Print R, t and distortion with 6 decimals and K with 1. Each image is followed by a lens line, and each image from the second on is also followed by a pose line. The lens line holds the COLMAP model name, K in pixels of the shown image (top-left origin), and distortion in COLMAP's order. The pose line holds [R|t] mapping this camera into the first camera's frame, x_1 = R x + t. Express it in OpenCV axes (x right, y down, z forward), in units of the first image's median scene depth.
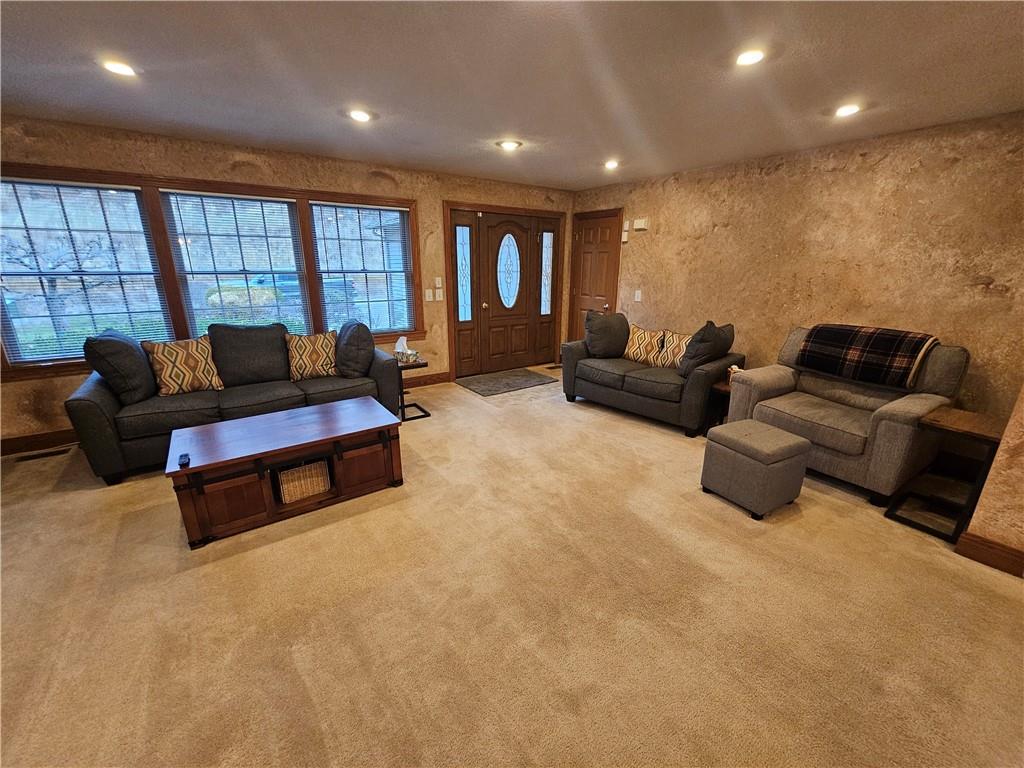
lens RADIAL K [[417.7, 0, 523.8], [0, 417.7, 389.0], [0, 0, 1]] dist [-0.000560, 0.000572]
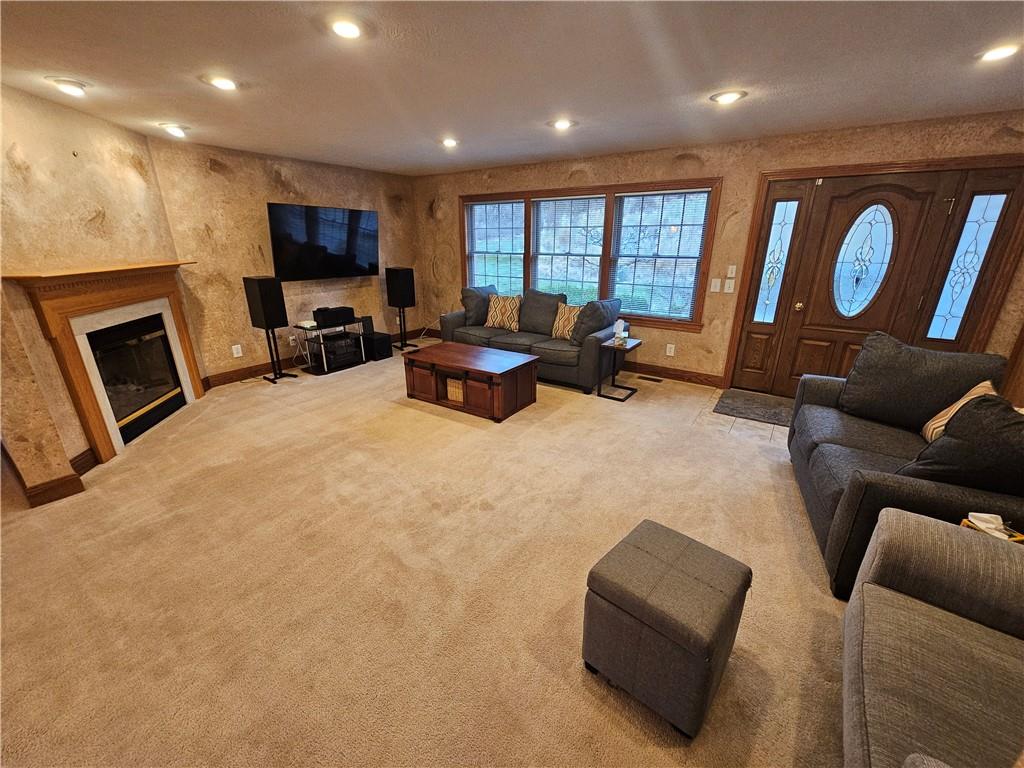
lens RADIAL K [[417.7, 0, 532.1], [0, 417.7, 391.8], [0, 0, 1]] dist [-0.000560, 0.000572]
pose [[0.348330, 0.306414, -0.885876, 0.502420], [-0.278421, 0.936234, 0.214356, -0.096317], [0.895068, 0.171980, 0.411431, 0.331437]]
